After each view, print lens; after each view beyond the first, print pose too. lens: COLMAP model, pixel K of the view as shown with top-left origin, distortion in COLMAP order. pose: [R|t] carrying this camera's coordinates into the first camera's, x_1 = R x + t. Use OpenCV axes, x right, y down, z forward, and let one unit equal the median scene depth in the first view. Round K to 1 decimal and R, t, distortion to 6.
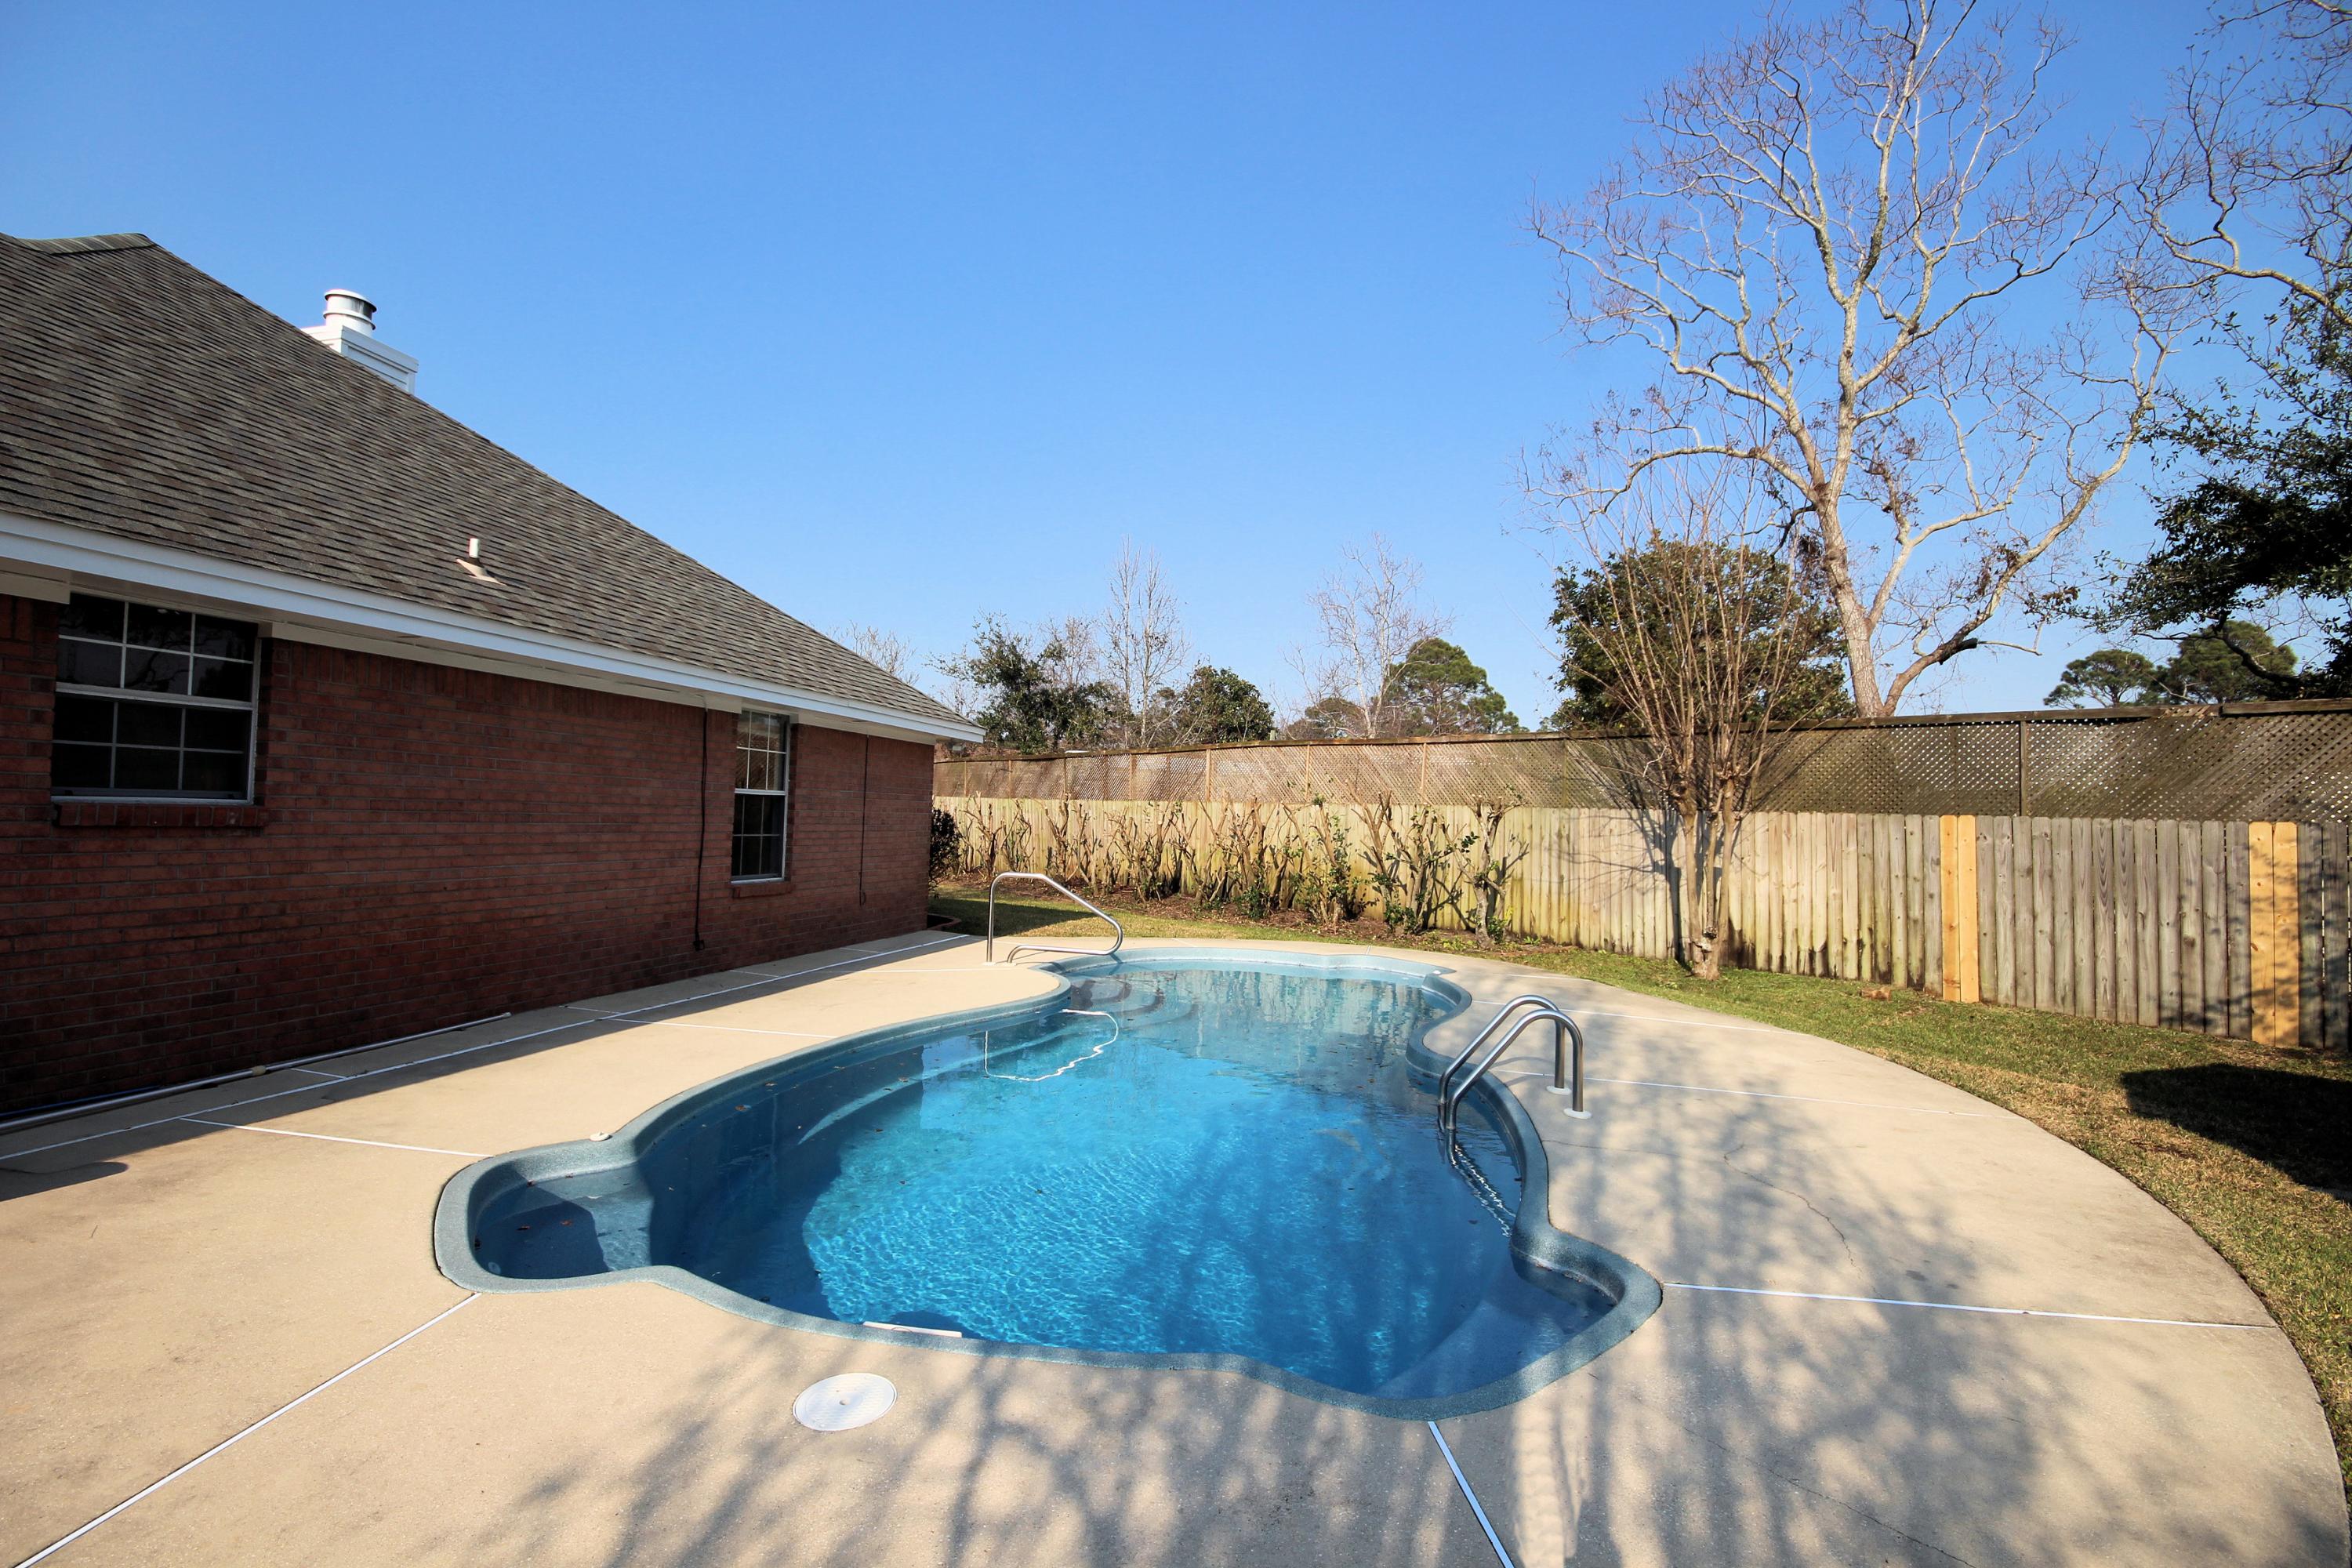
lens RADIAL K [[1082.5, 0, 1173.8], [0, 1082.5, 791.8], [0, 0, 1]] dist [0.001478, -0.004243]
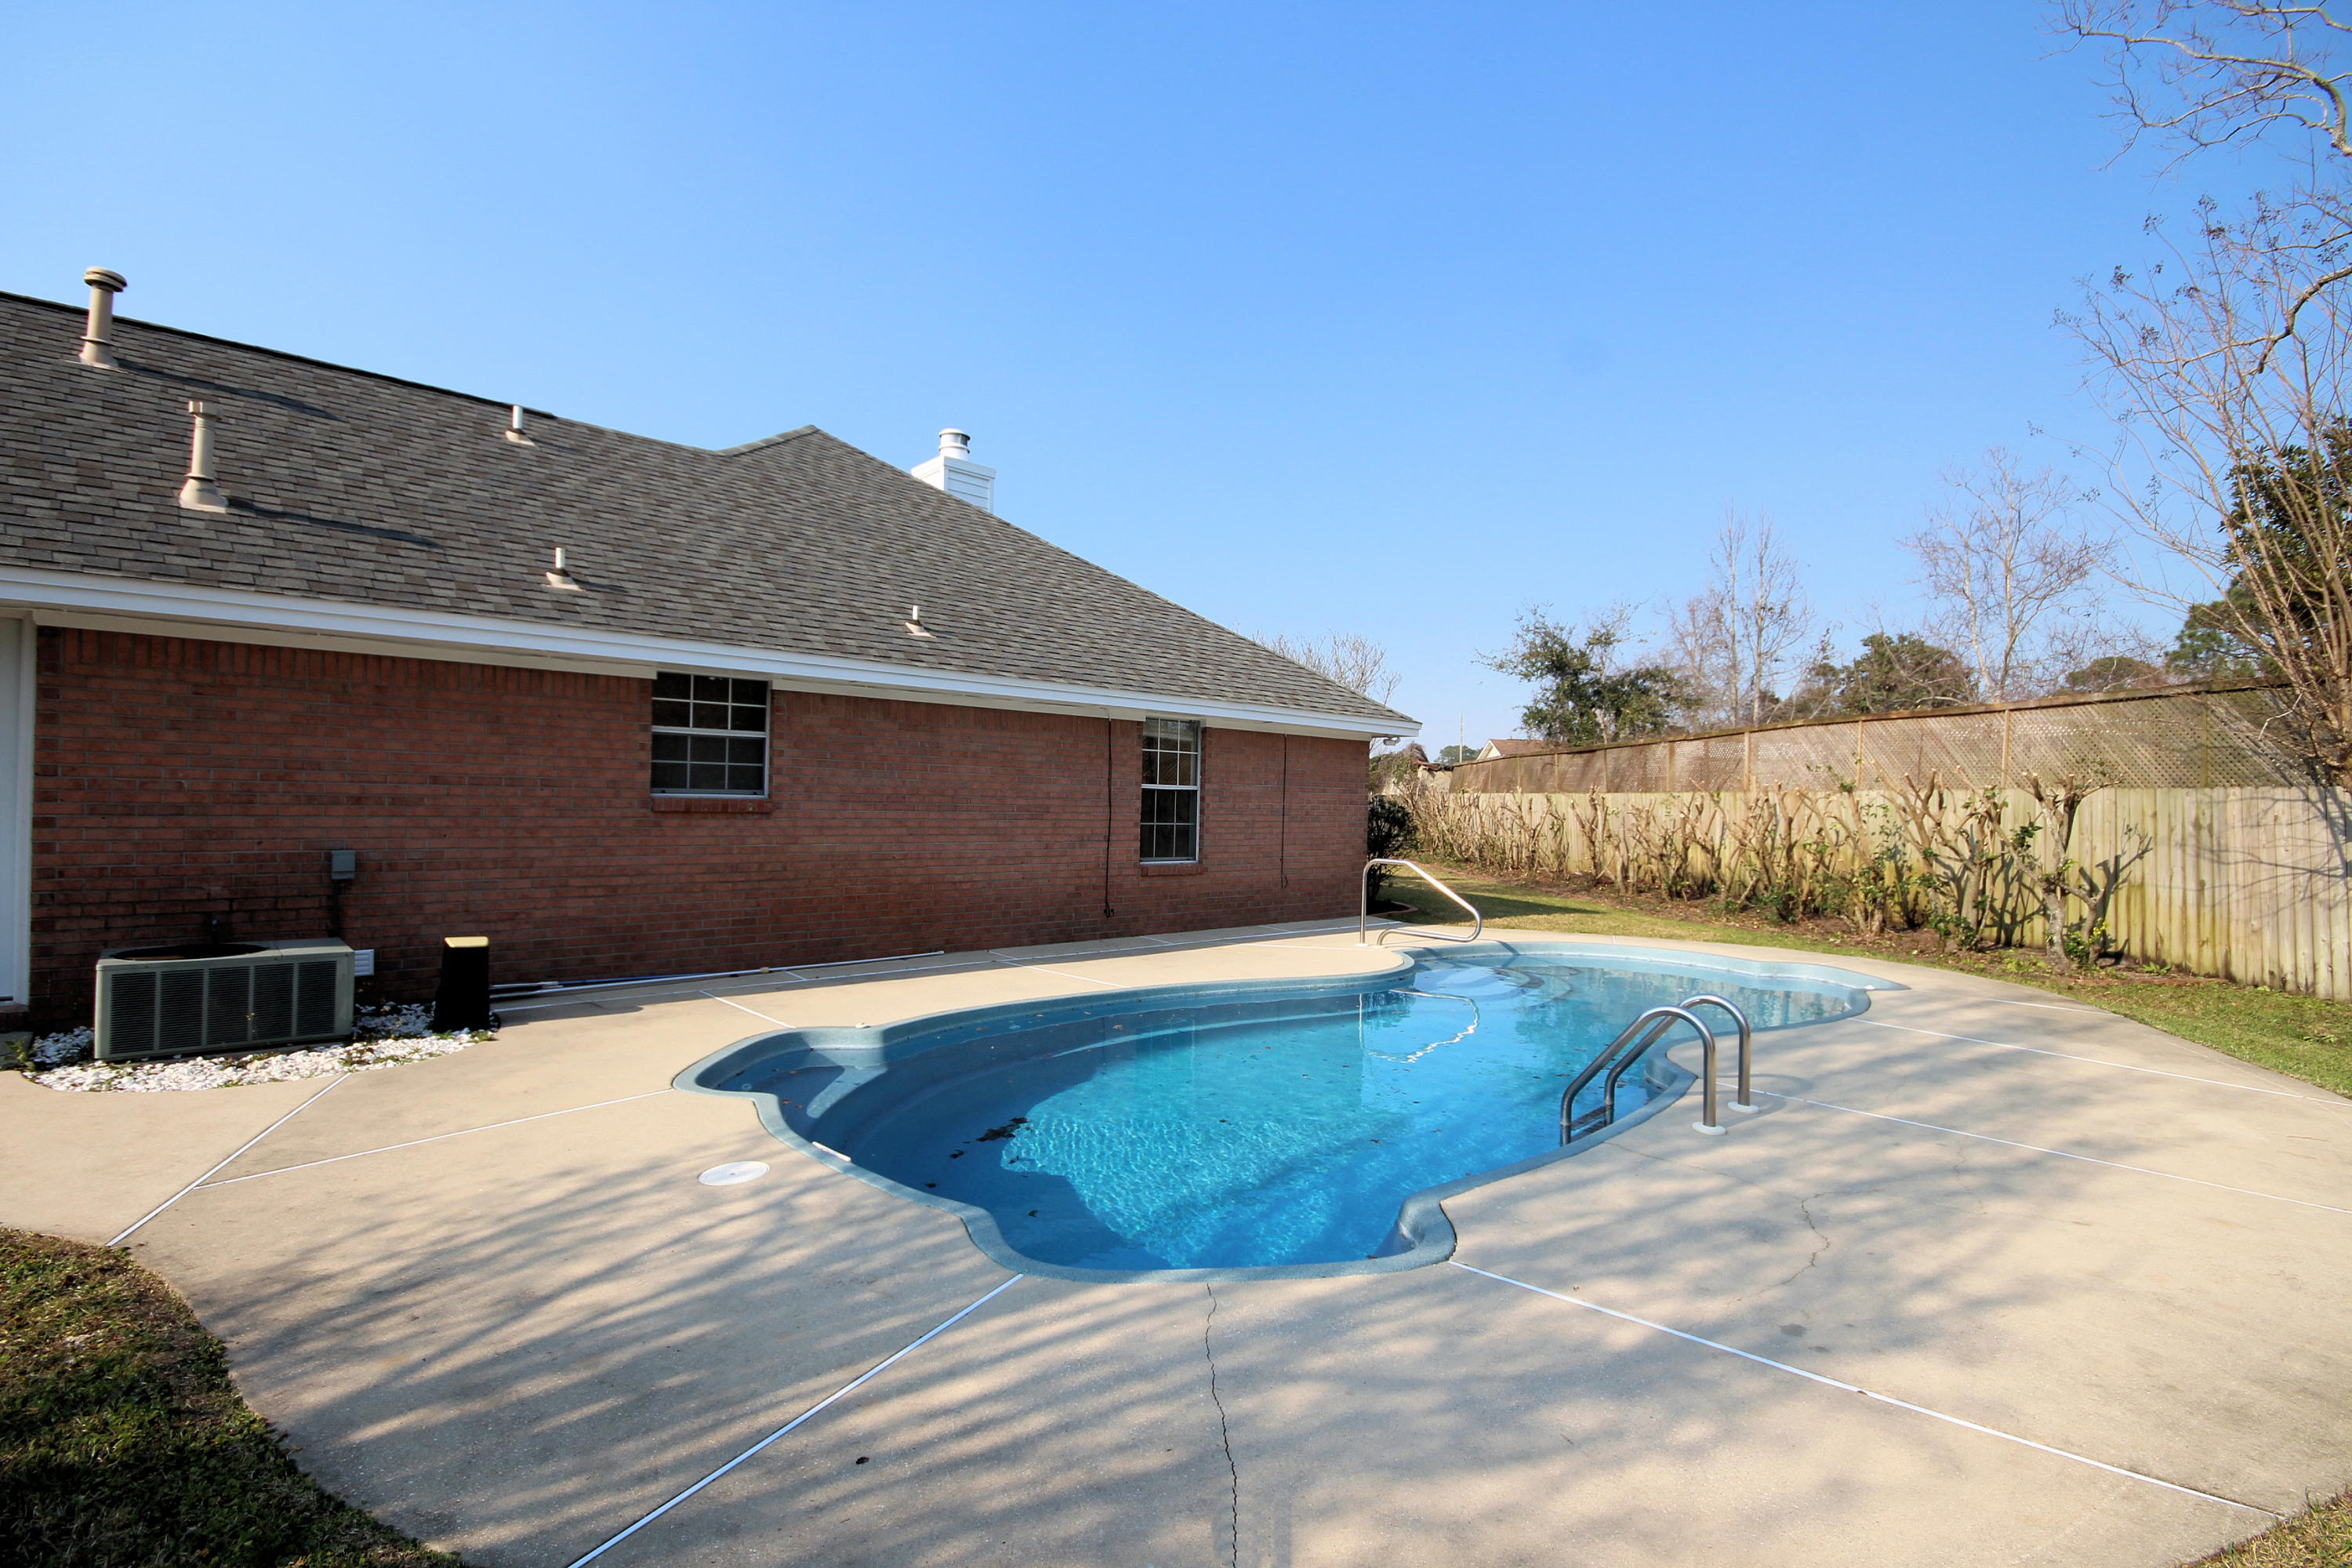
lens RADIAL K [[1082.5, 0, 1173.6], [0, 1082.5, 795.2], [0, 0, 1]] dist [0.001478, -0.004243]
pose [[0.828630, -0.018981, -0.559474, 0.431475], [0.019624, 0.999796, -0.004854, 0.022779], [0.559452, -0.006957, 0.828834, 0.039090]]
